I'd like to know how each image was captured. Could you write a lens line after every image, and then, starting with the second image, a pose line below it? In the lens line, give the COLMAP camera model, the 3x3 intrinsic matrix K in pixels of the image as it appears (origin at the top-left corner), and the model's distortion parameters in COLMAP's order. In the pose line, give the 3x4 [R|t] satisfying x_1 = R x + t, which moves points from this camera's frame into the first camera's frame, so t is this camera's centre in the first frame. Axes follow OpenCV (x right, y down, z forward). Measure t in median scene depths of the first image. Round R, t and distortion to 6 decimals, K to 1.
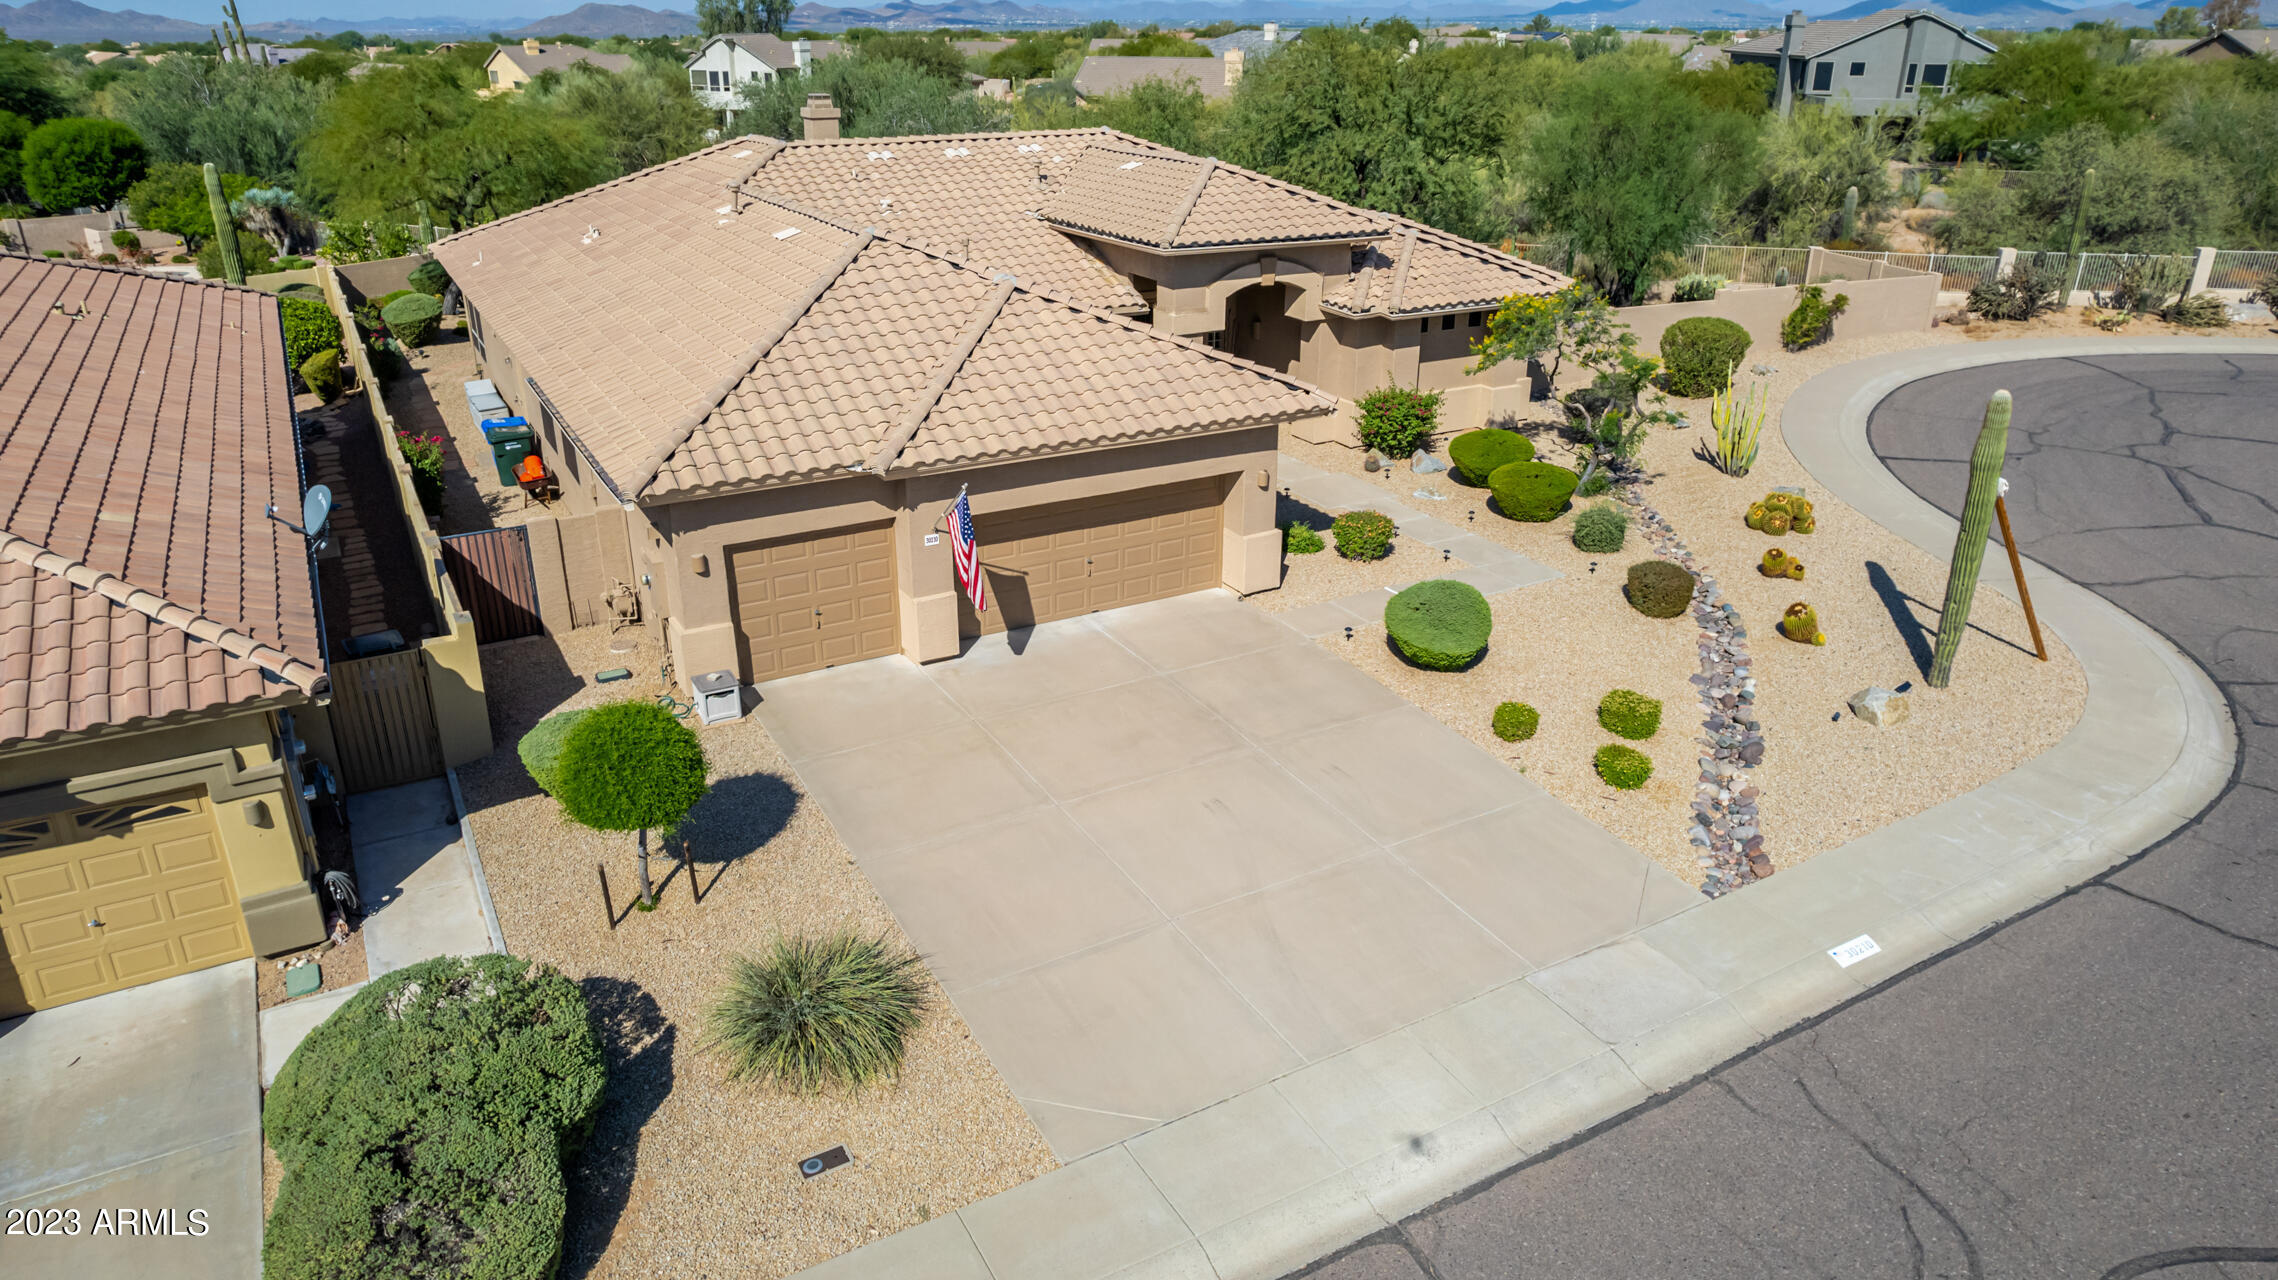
lens RADIAL K [[1474.2, 0, 1139.0], [0, 1474.2, 640.0], [0, 0, 1]] dist [-0.068060, 0.060136]
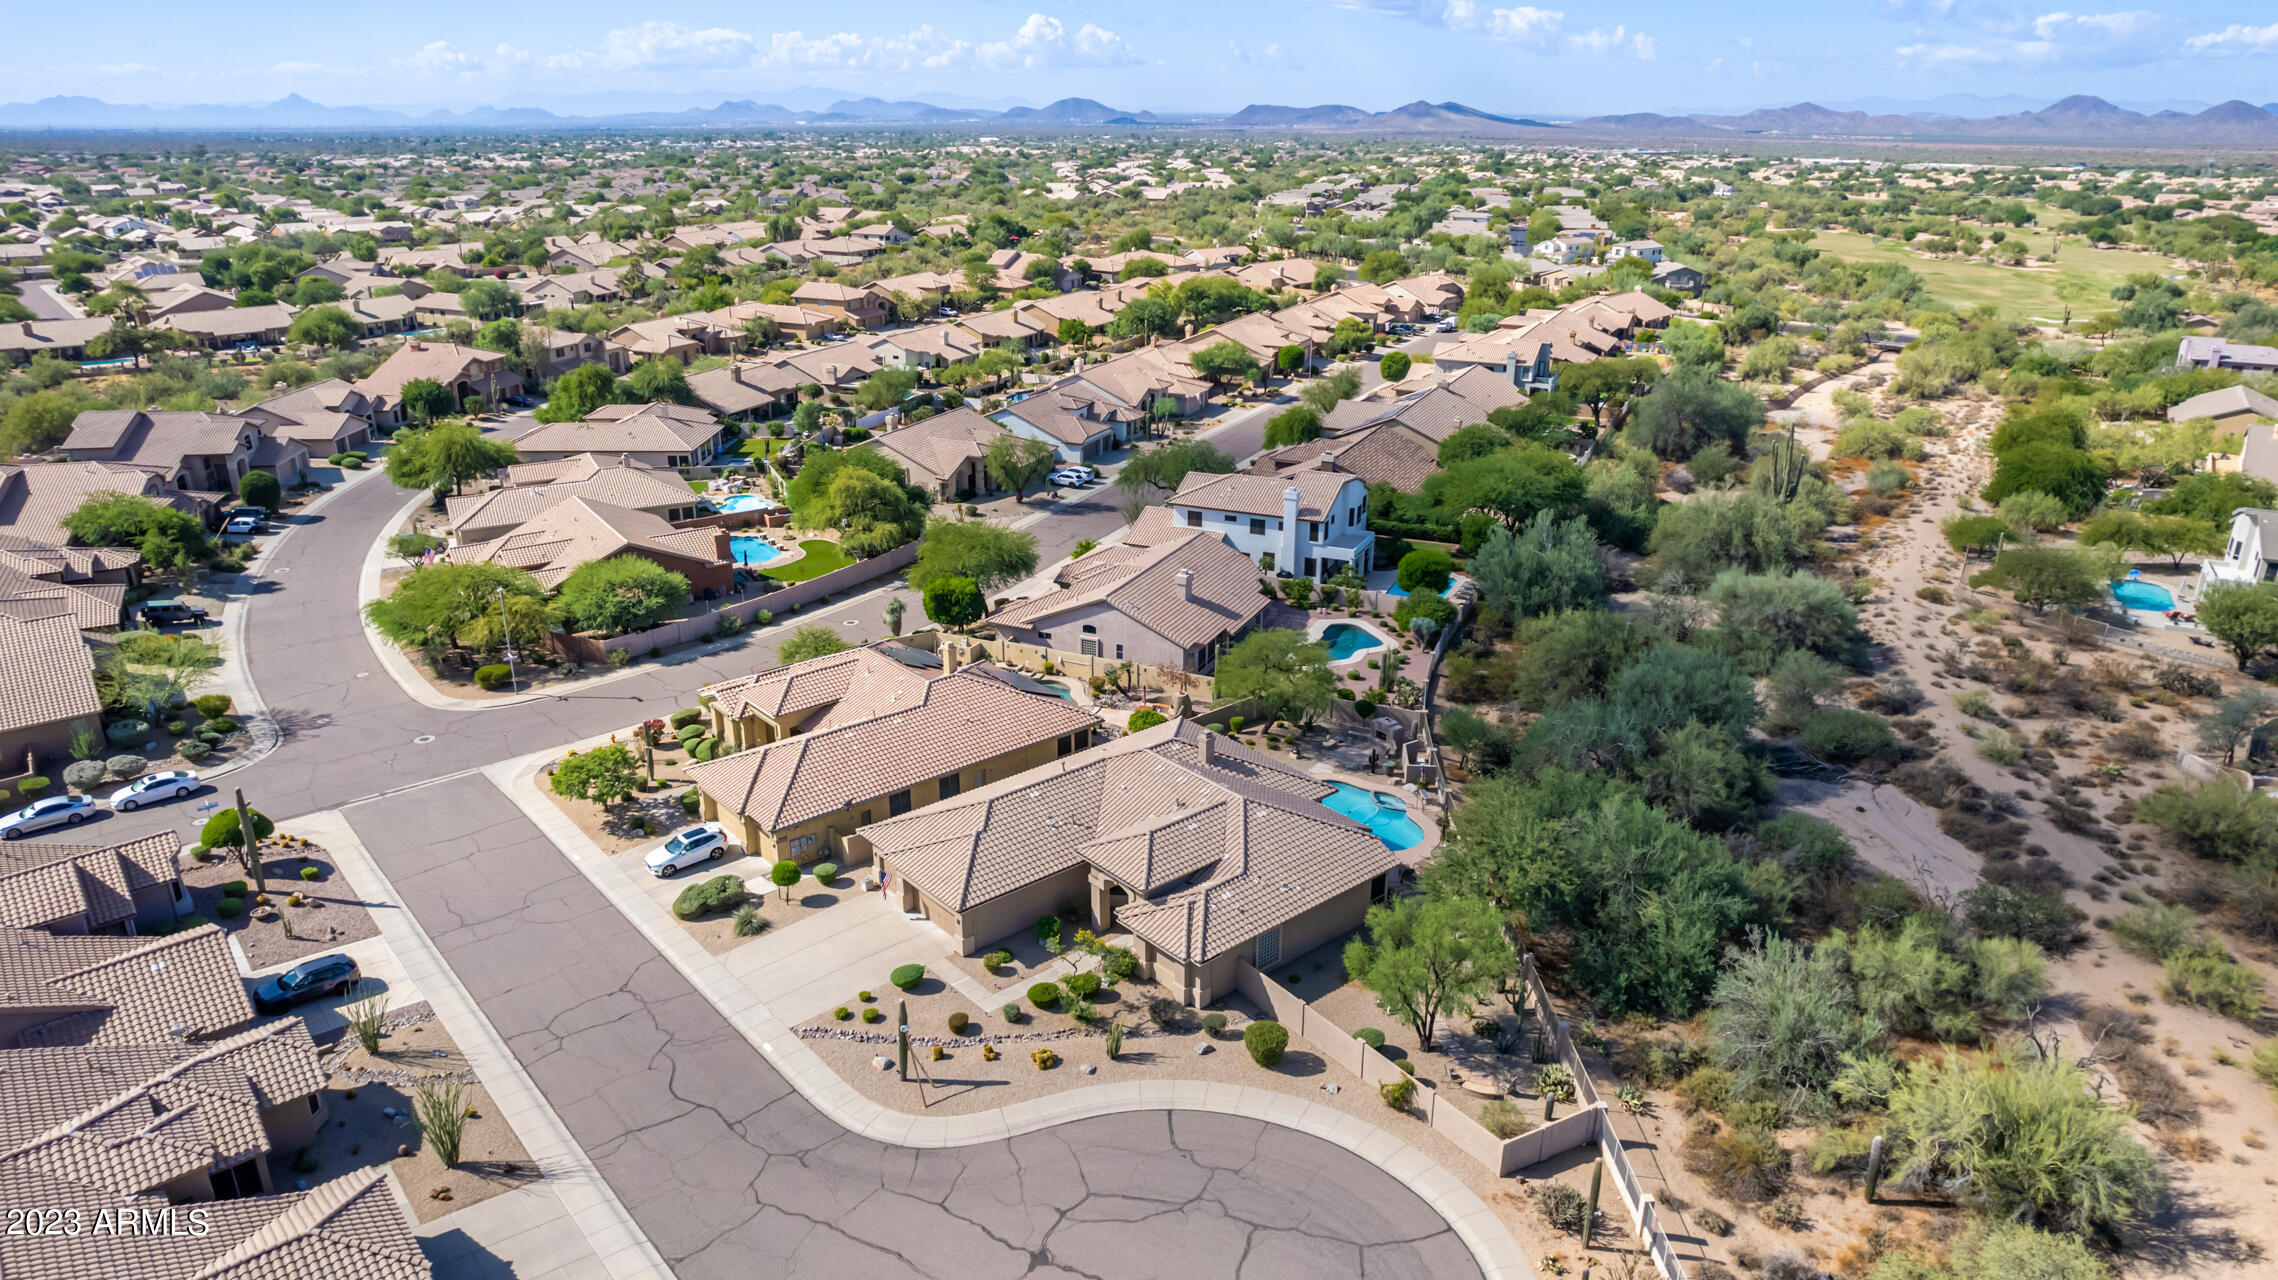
lens RADIAL K [[1460.1, 0, 1138.9], [0, 1460.1, 628.1], [0, 0, 1]] dist [-0.073842, 0.060482]
pose [[0.187136, 0.335411, -0.923298, 3.010122], [-0.386728, 0.889157, 0.244626, -1.684196], [0.903007, 0.311288, 0.296106, 0.229538]]
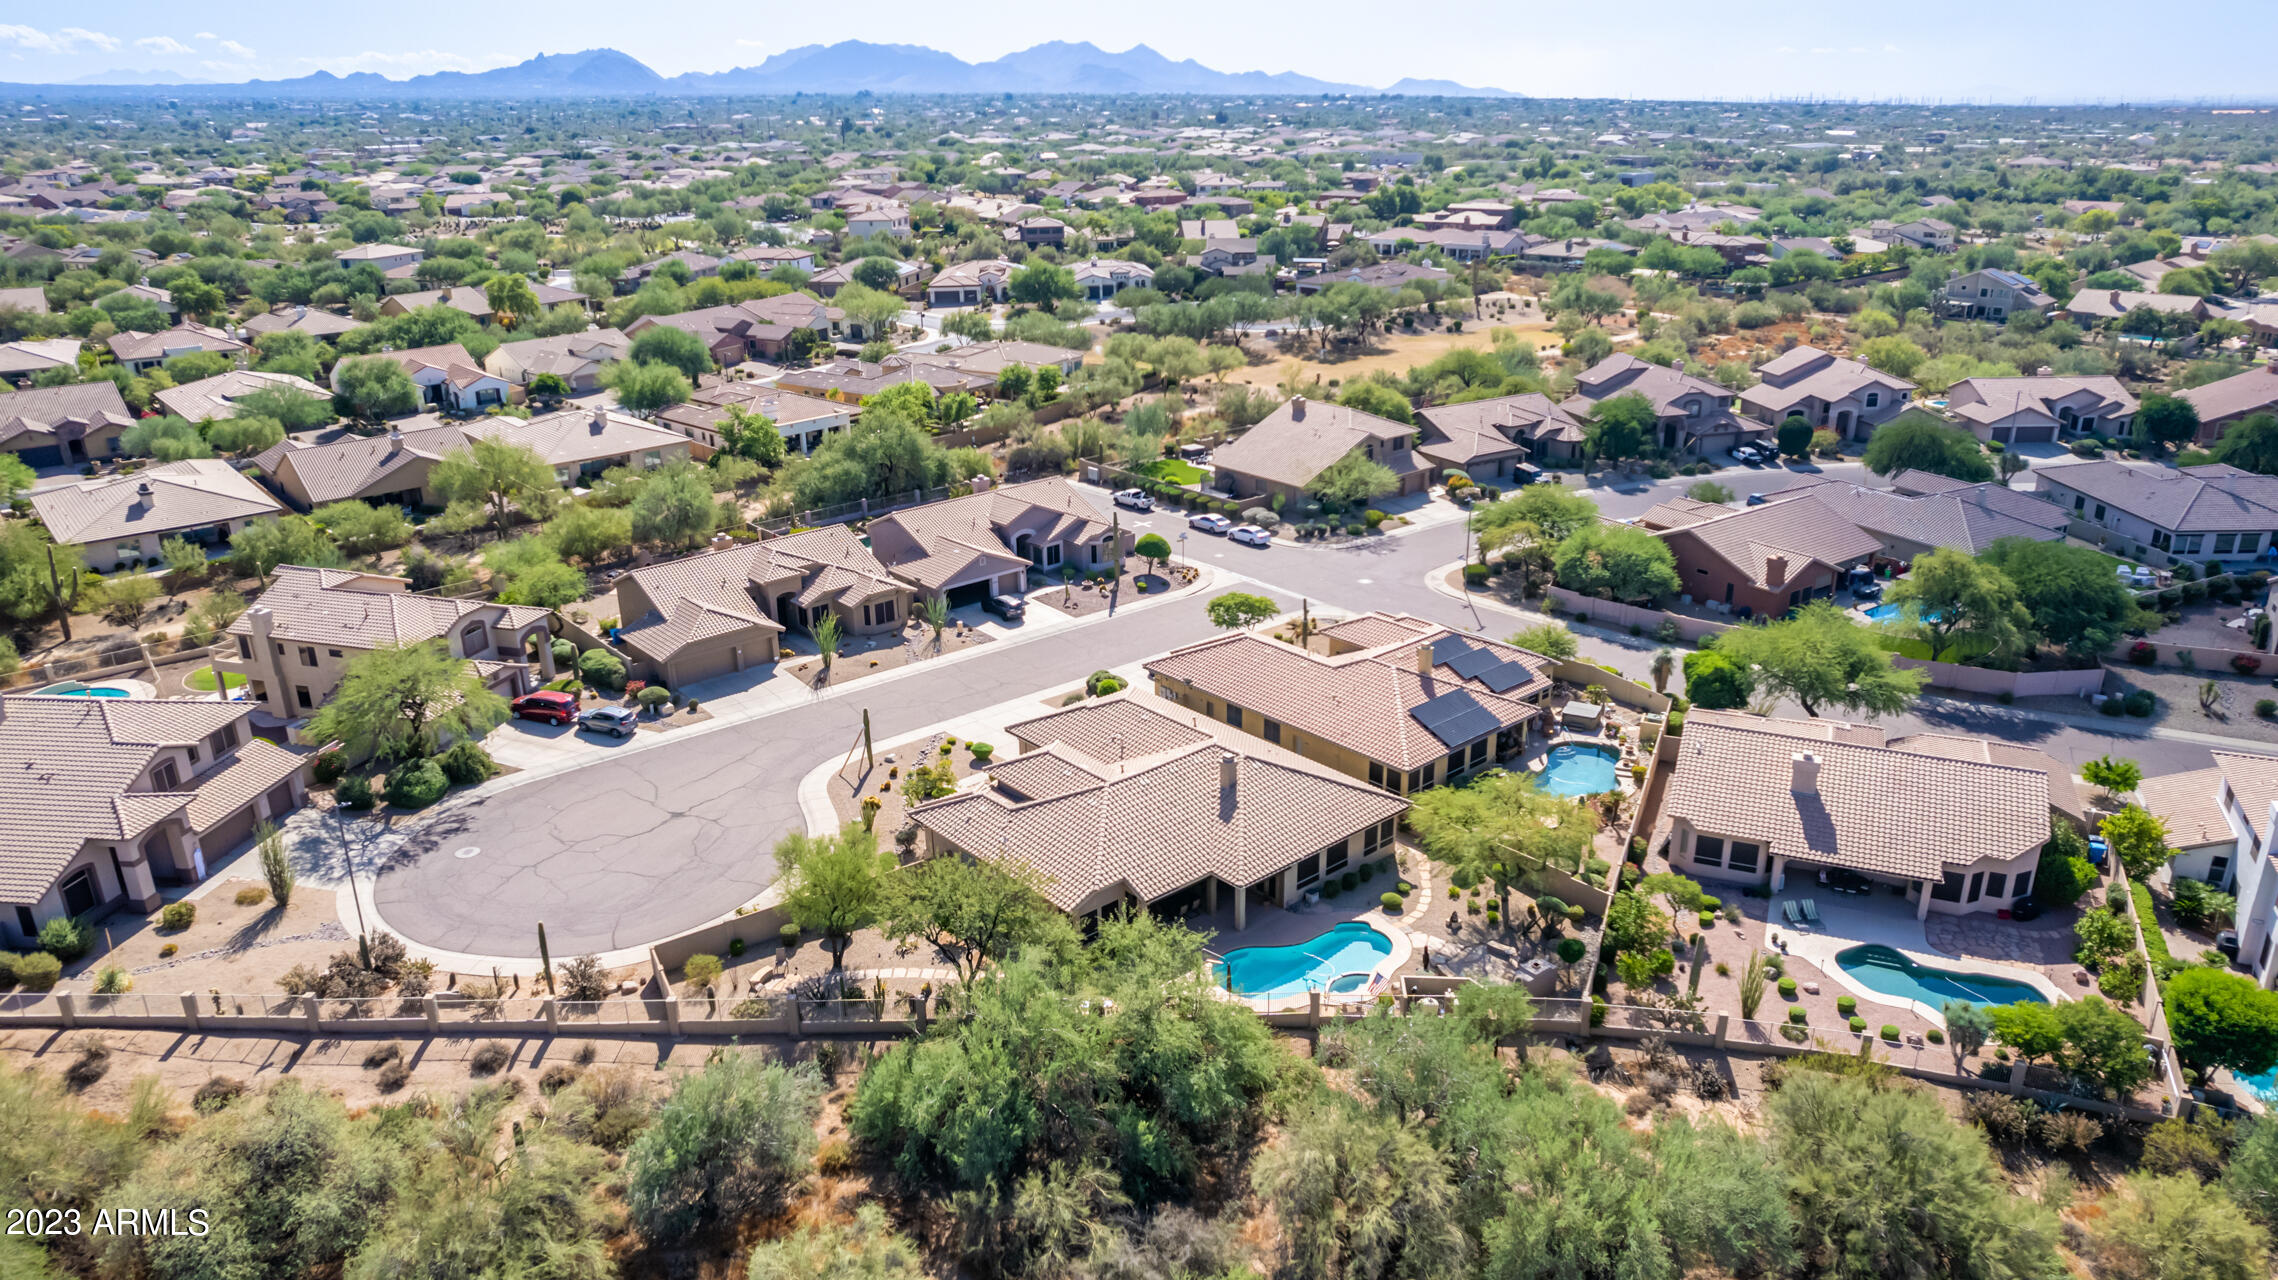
lens RADIAL K [[1481.2, 0, 1143.4], [0, 1481.2, 644.4], [0, 0, 1]] dist [-0.036930, 0.003216]
pose [[-0.980183, 0.082853, -0.179938, 0.493549], [-0.064640, 0.724842, 0.685876, -3.295494], [0.187253, 0.683915, -0.705121, 3.937818]]
